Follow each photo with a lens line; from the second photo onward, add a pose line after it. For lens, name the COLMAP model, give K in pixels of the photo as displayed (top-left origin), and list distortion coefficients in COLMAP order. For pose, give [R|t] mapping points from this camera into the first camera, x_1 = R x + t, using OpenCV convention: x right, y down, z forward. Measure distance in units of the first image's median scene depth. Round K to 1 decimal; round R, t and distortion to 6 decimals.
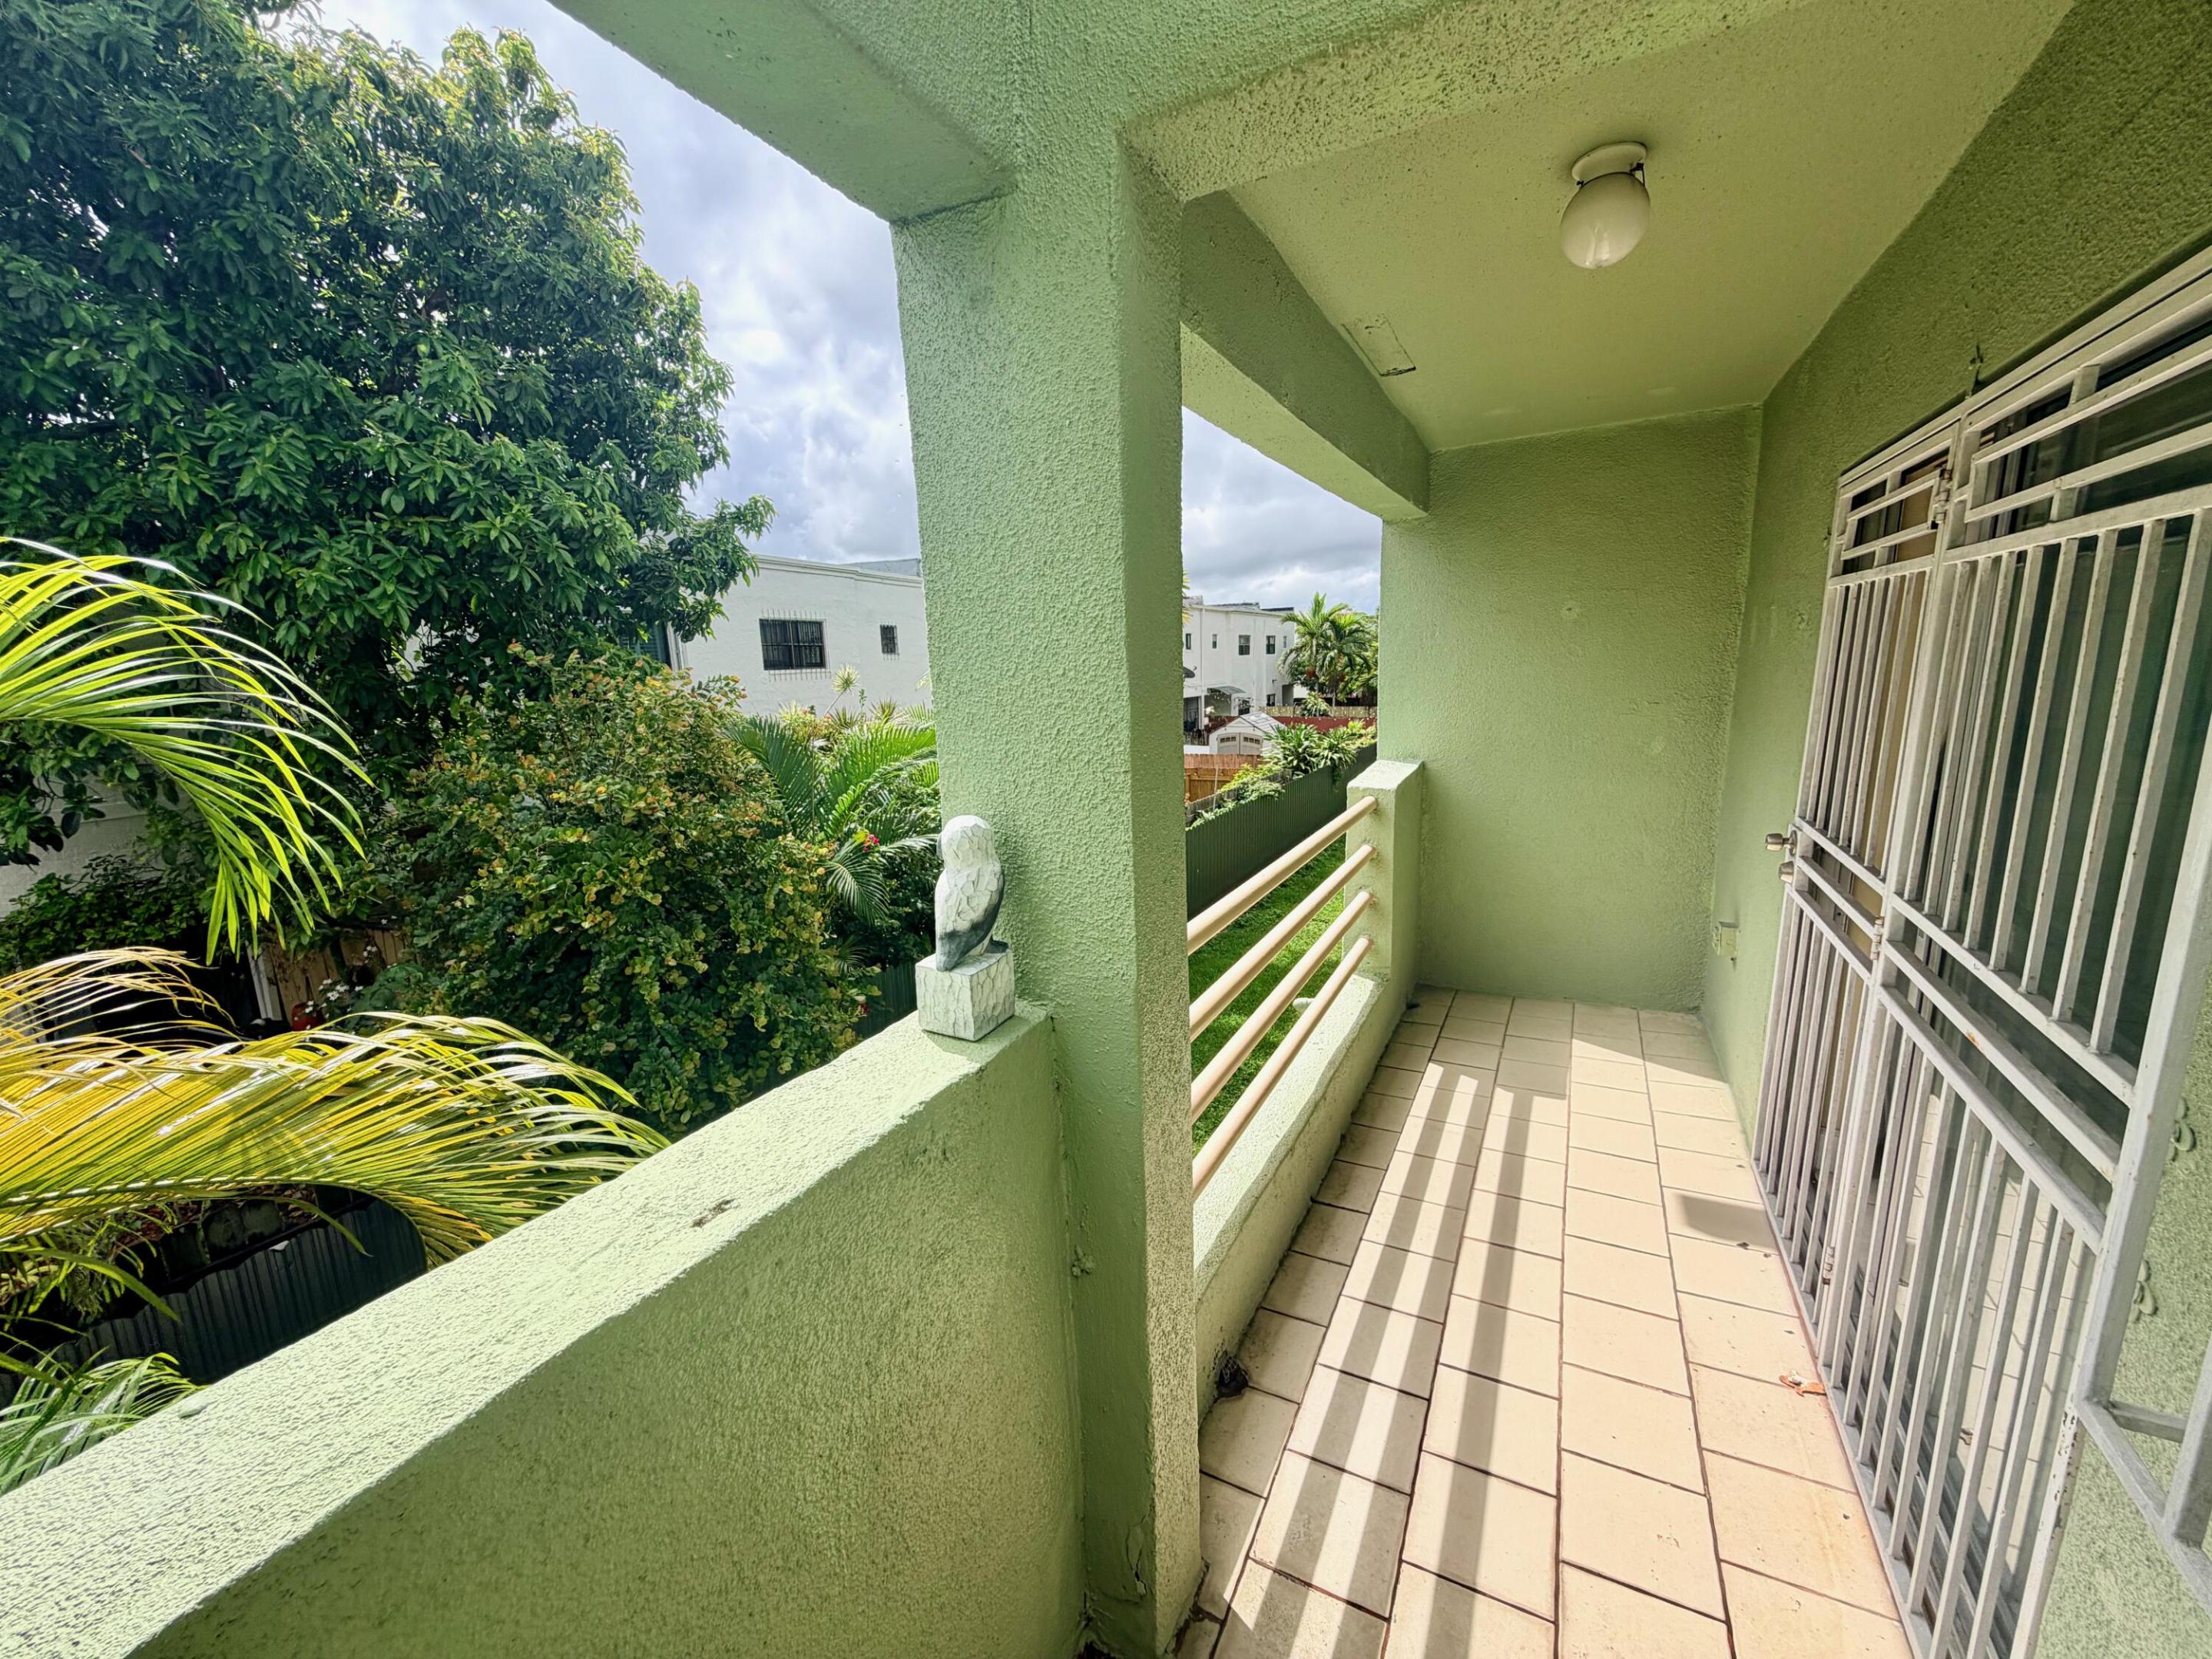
lens RADIAL K [[886.6, 0, 1096.8], [0, 886.6, 832.9], [0, 0, 1]] dist [-0.000646, -0.000103]
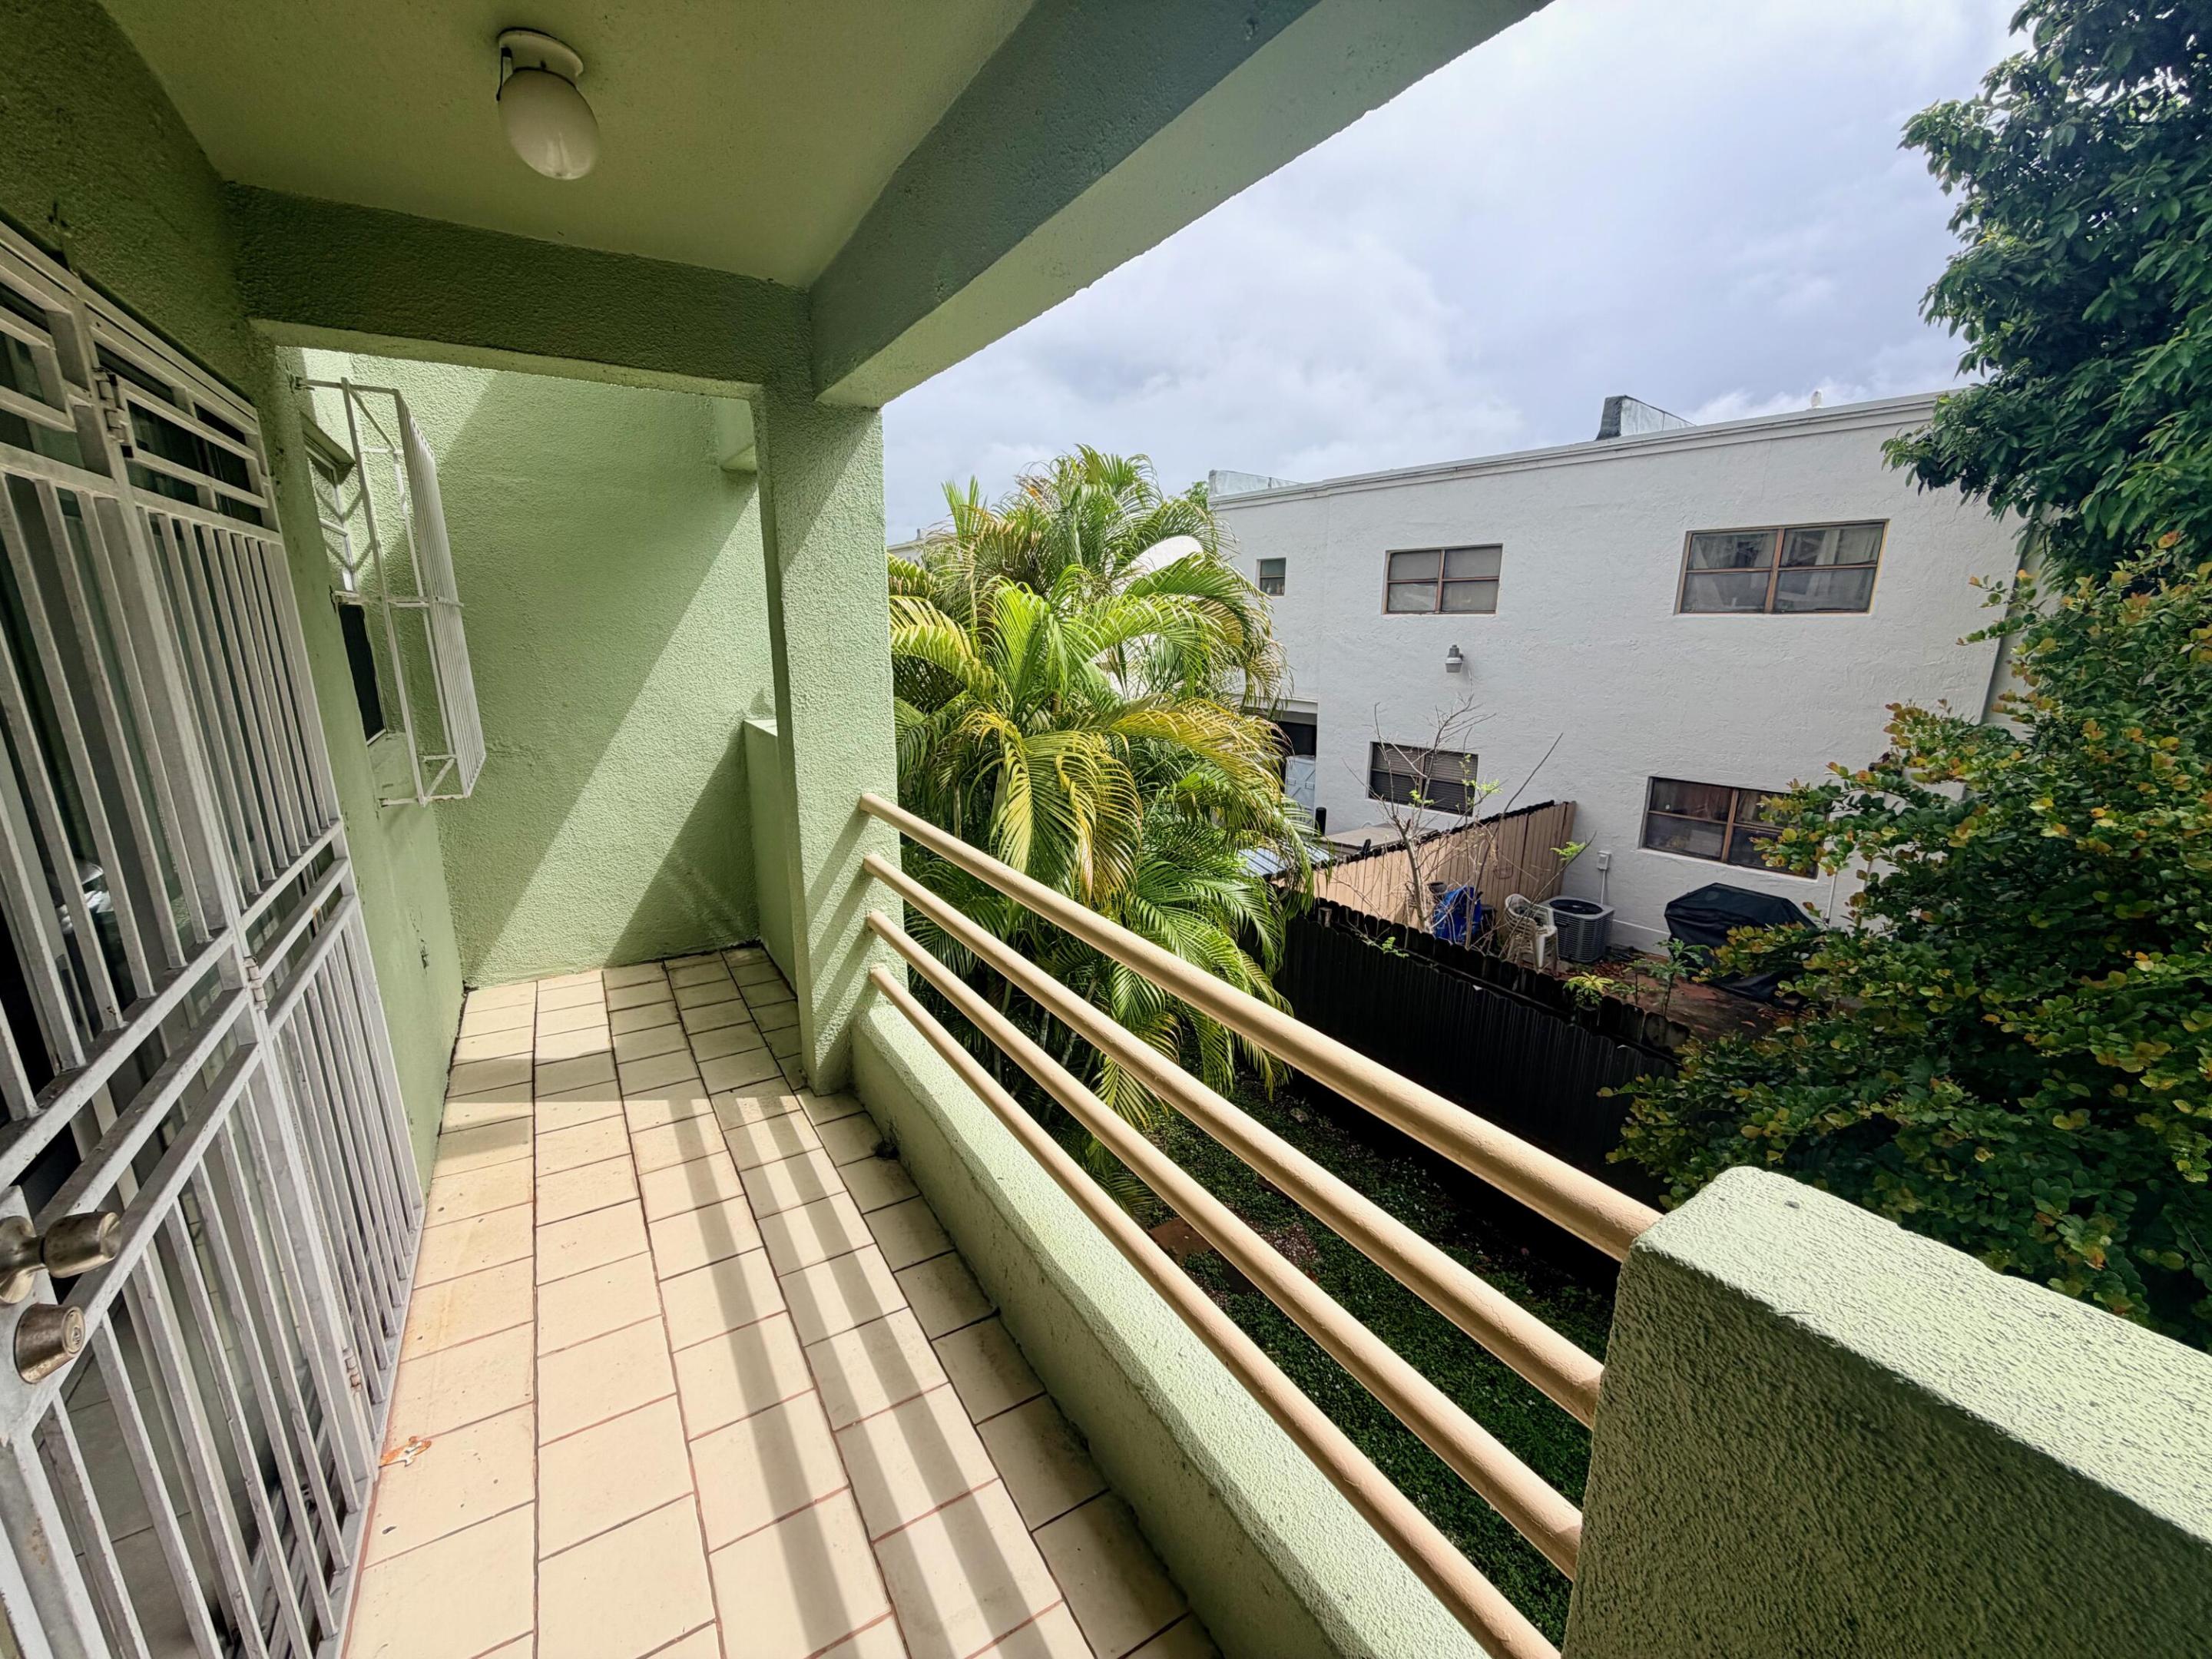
lens RADIAL K [[886.6, 0, 1096.8], [0, 886.6, 832.9], [0, 0, 1]] dist [-0.000646, -0.000103]
pose [[-0.508936, 0.232781, -0.828732, 0.998795], [-0.146269, 0.925355, 0.349748, -0.346404], [0.848286, 0.299217, -0.436898, 1.726170]]
